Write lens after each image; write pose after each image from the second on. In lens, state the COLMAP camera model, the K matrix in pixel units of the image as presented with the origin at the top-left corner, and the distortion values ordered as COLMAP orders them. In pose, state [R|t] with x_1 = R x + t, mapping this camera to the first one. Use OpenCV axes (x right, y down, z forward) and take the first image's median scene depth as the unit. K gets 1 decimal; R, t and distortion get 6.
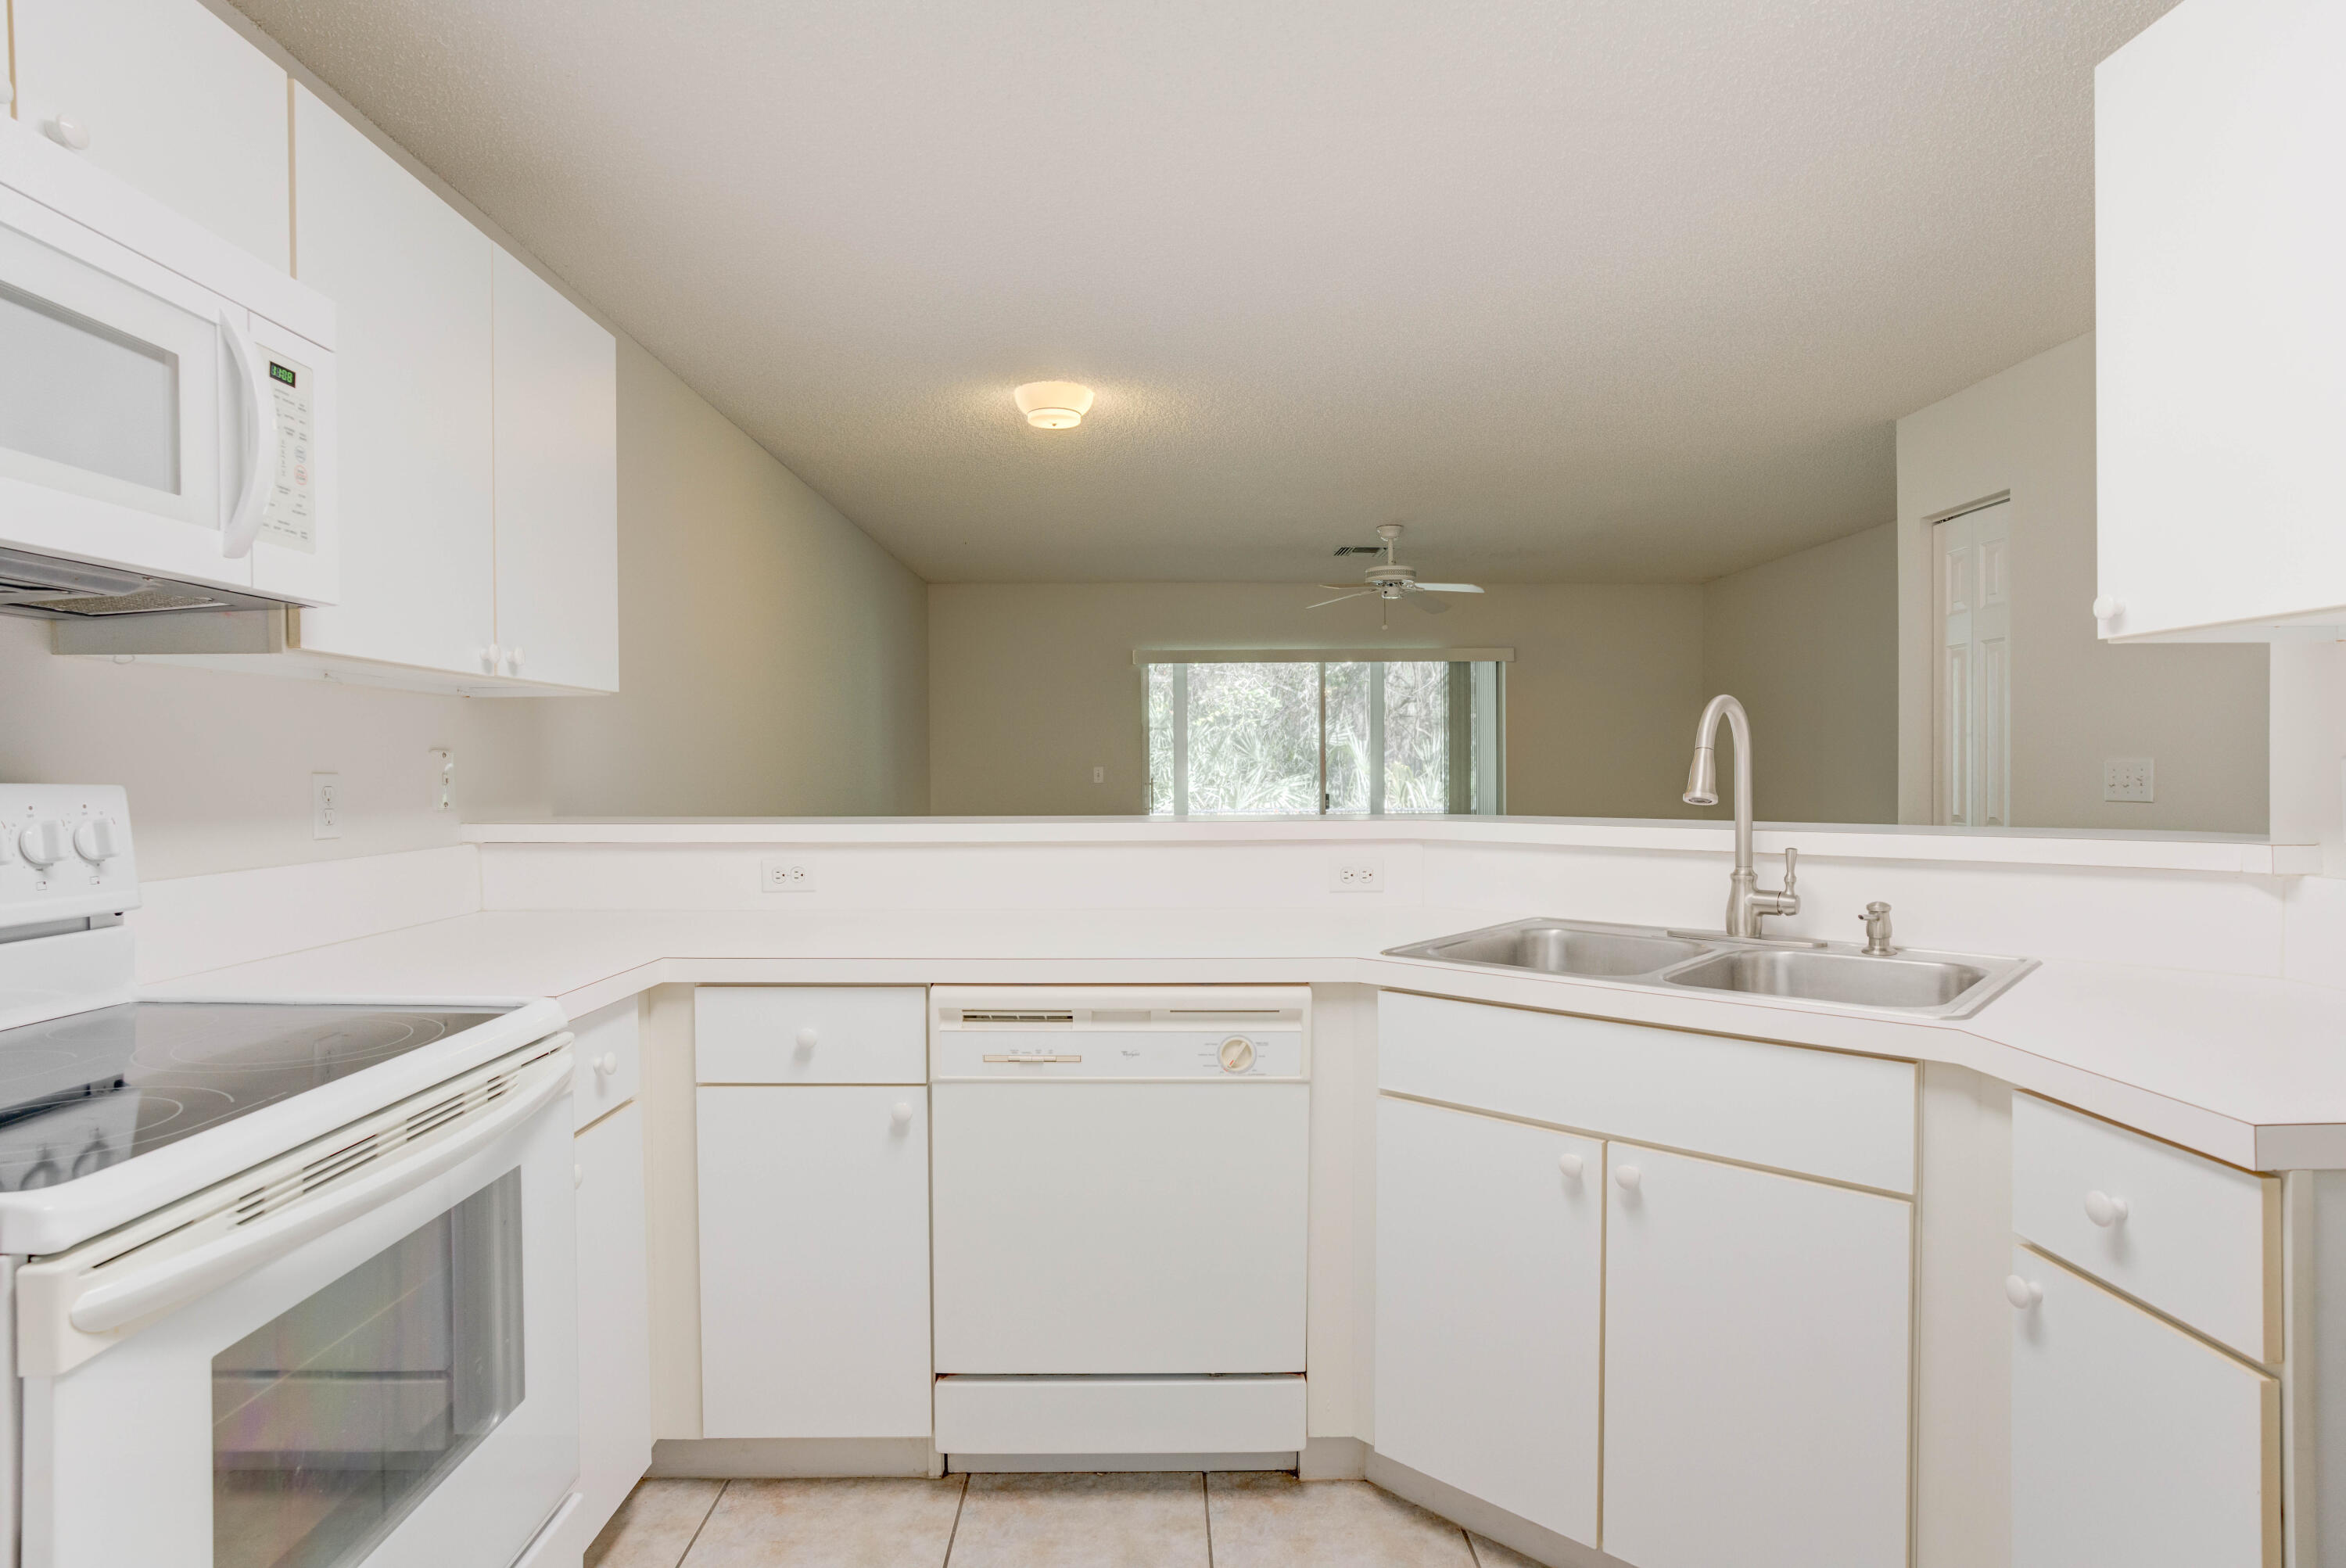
lens RADIAL K [[1240.0, 0, 1171.6], [0, 1240.0, 774.3], [0, 0, 1]] dist [-0.027157, 0.018137]
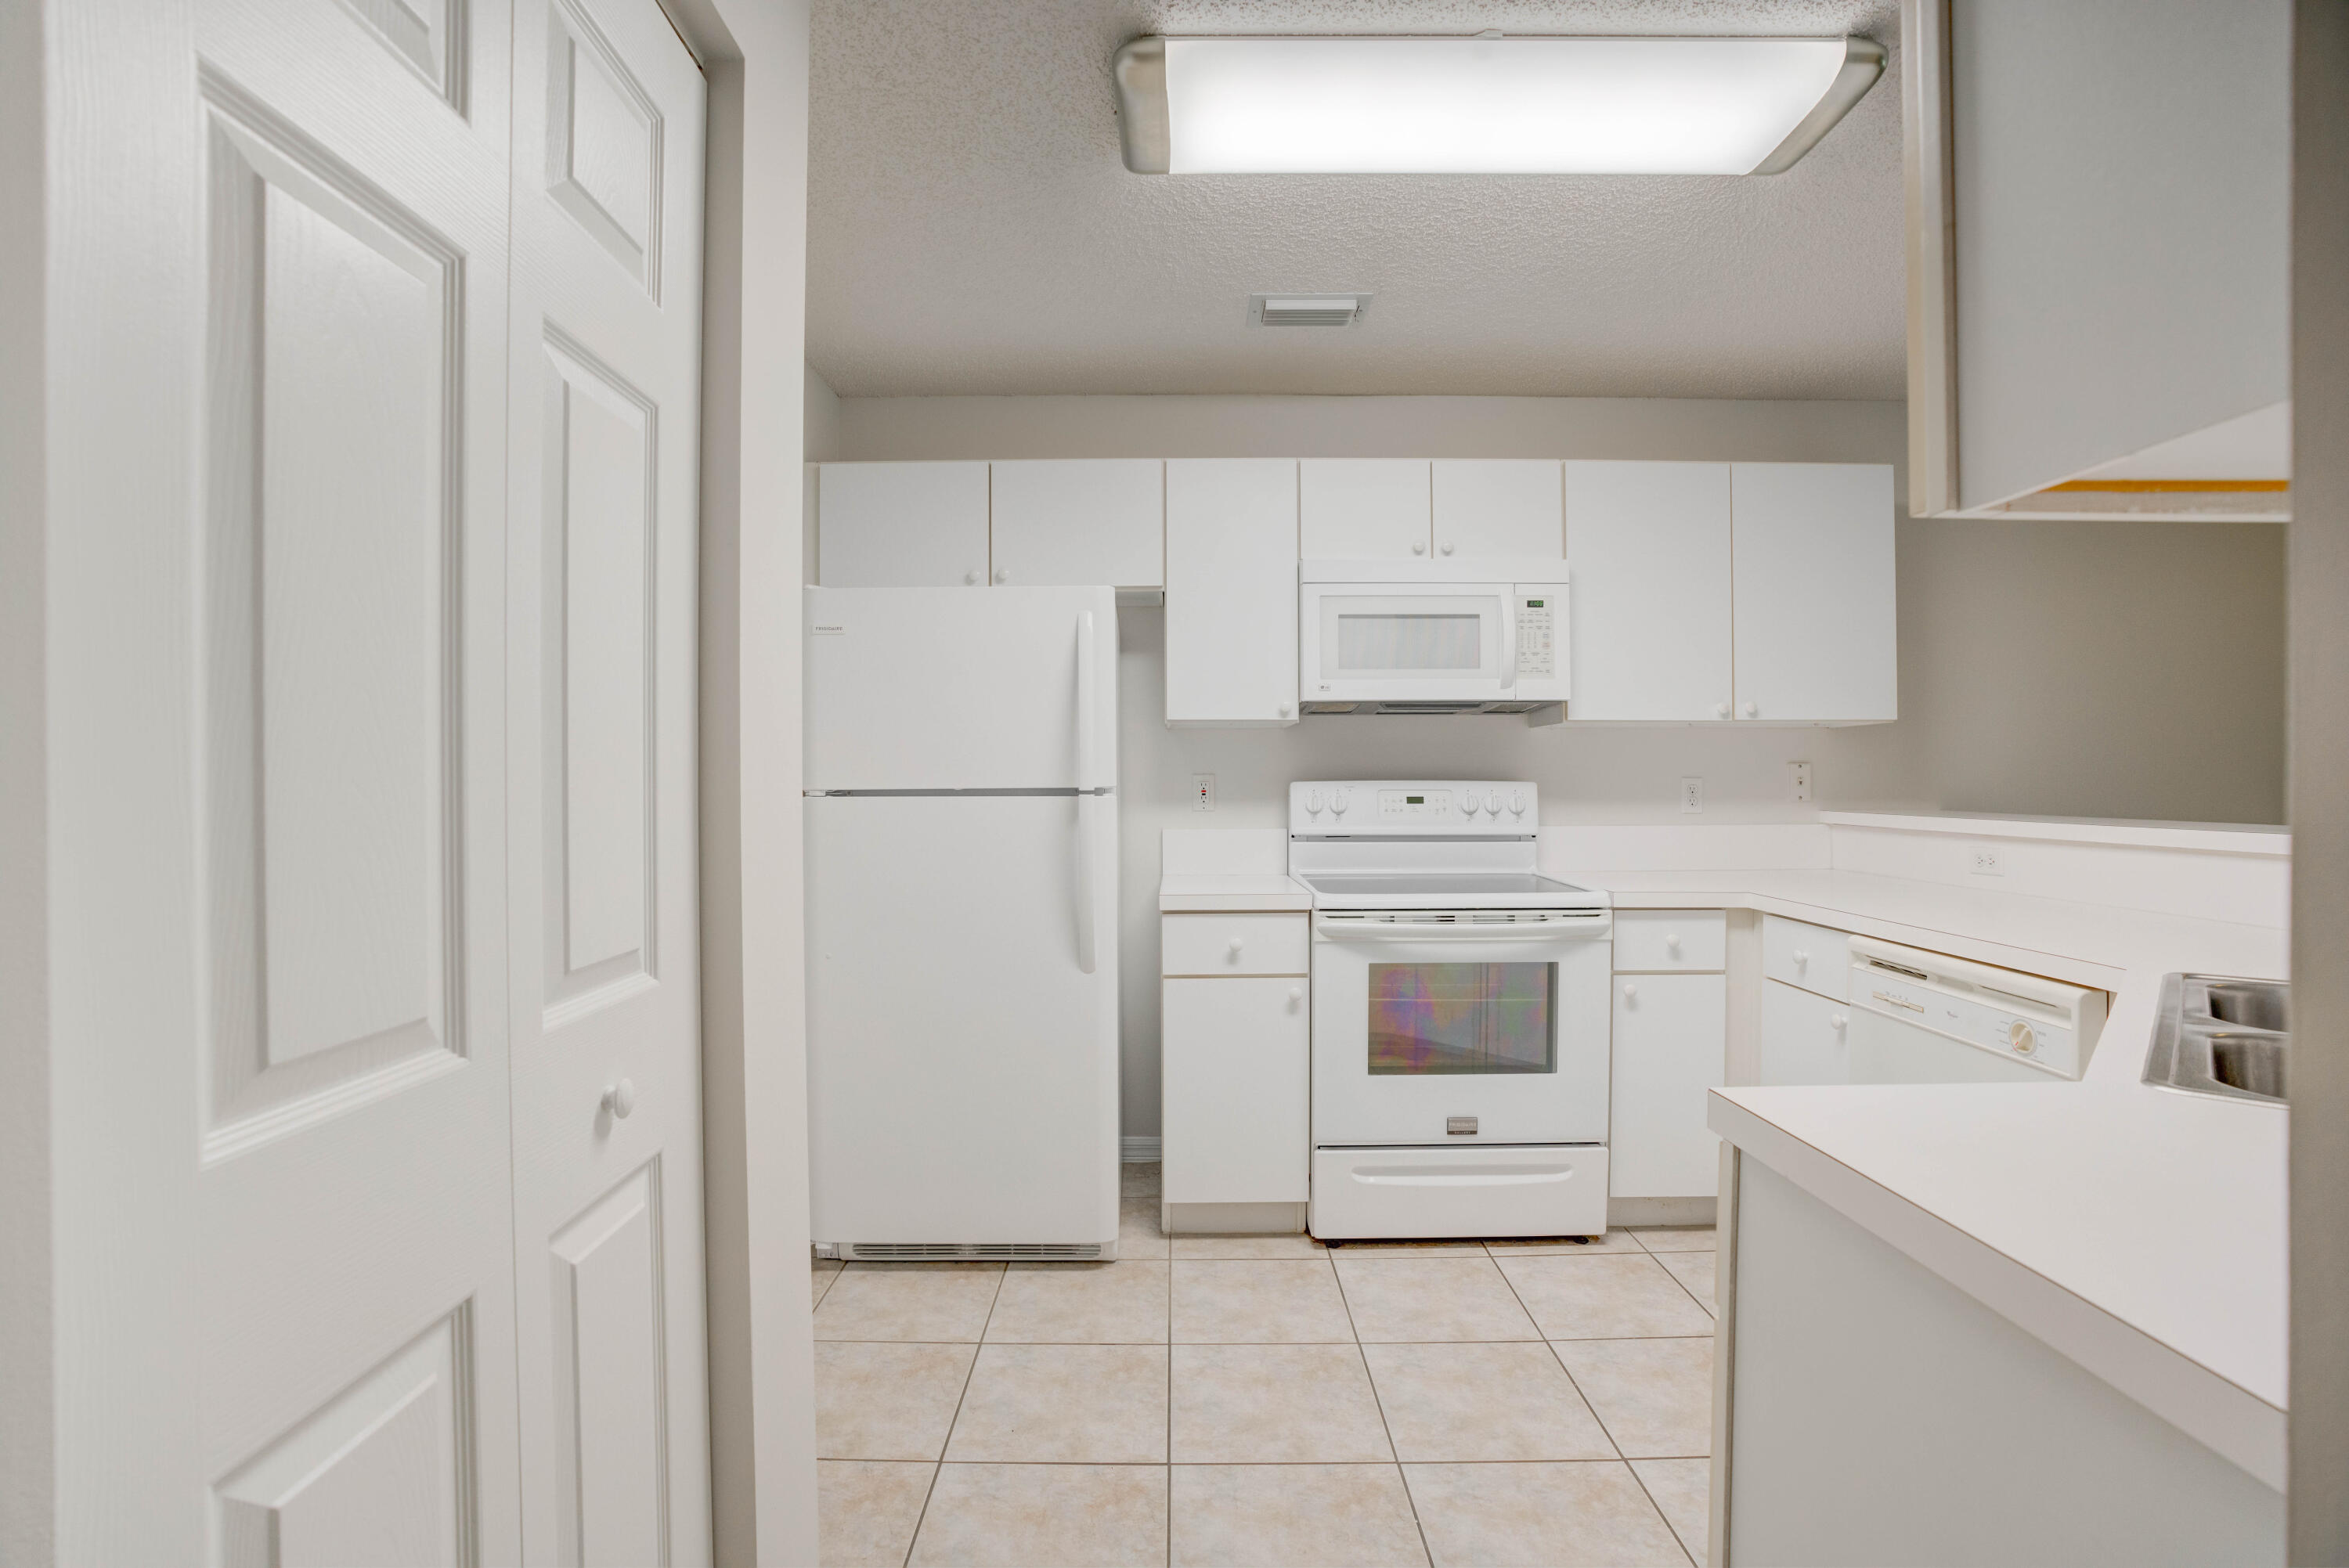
lens RADIAL K [[1066.2, 0, 1167.4], [0, 1066.2, 782.8], [0, 0, 1]] dist [-0.016604, 0.008673]
pose [[-0.003599, 0.008387, -0.999958, 0.992326], [-0.002778, 0.999961, 0.008397, -0.004518], [0.999990, 0.002808, -0.003576, 0.250135]]
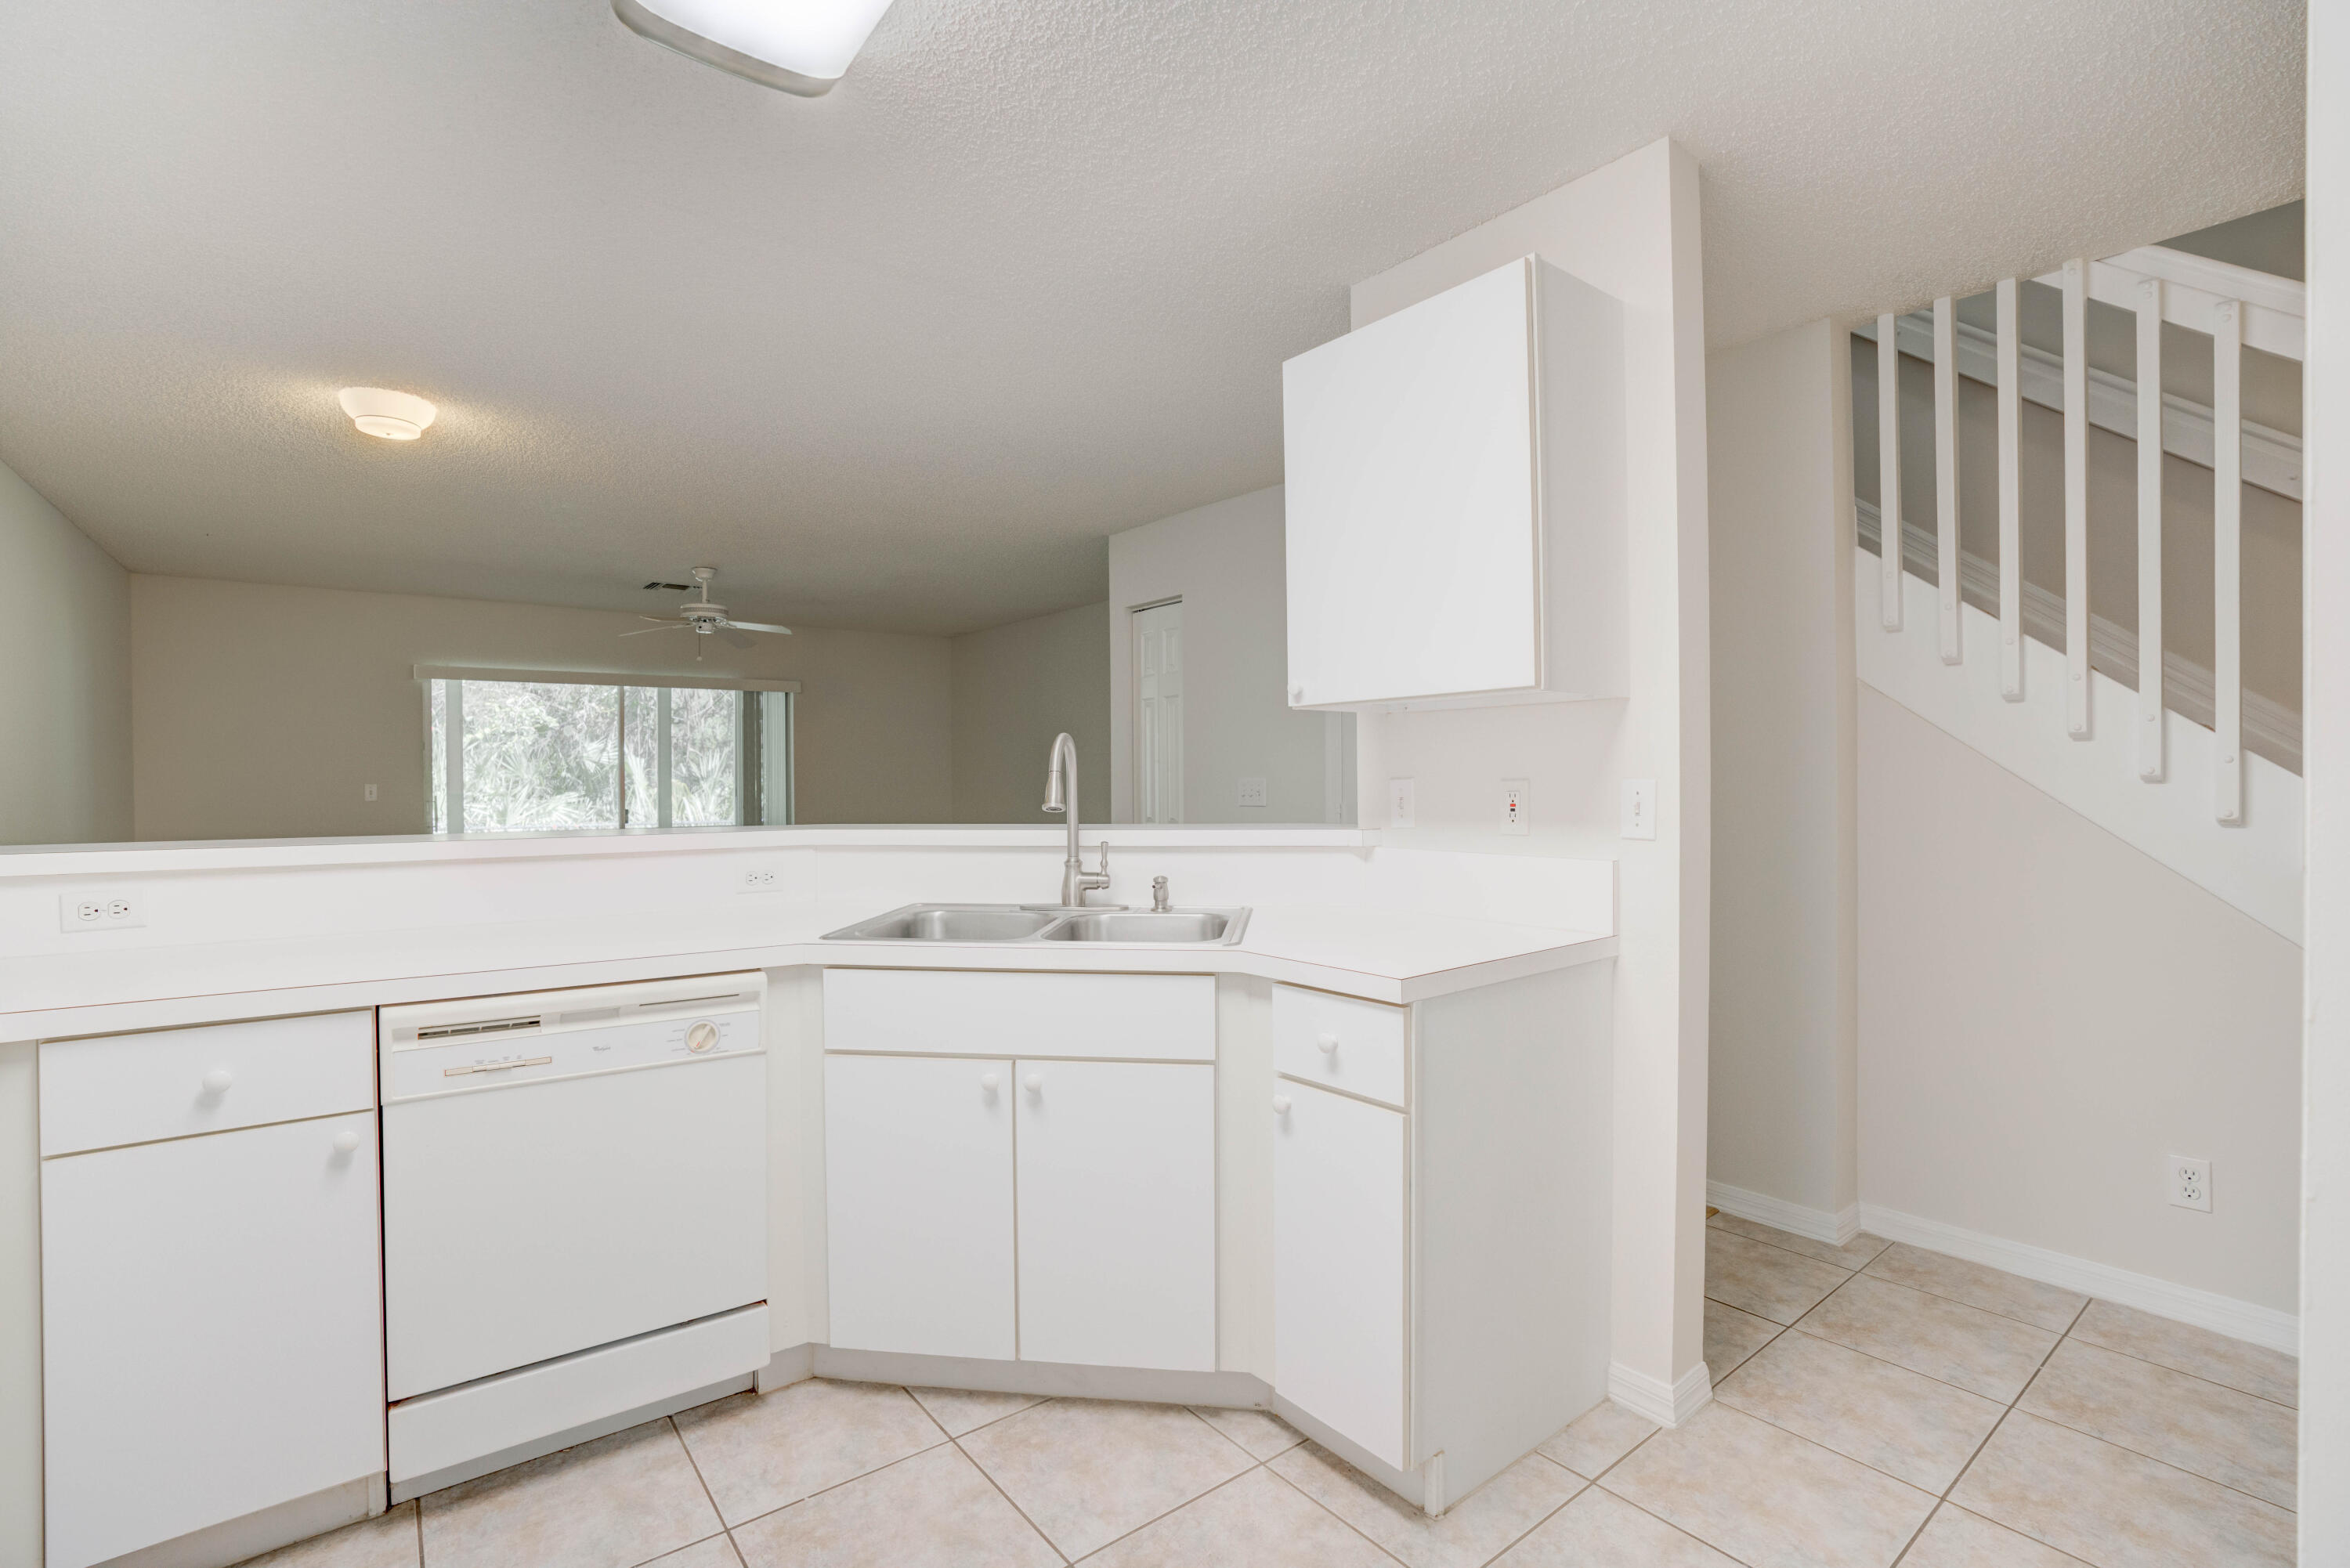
lens RADIAL K [[1066.7, 0, 1149.4], [0, 1066.7, 769.1], [0, 0, 1]] dist [-0.016604, 0.008673]
pose [[0.818669, 0.006279, 0.574232, -0.176094], [0.004755, 0.999832, -0.017712, -0.002273], [-0.574247, 0.017231, 0.818501, -0.048920]]
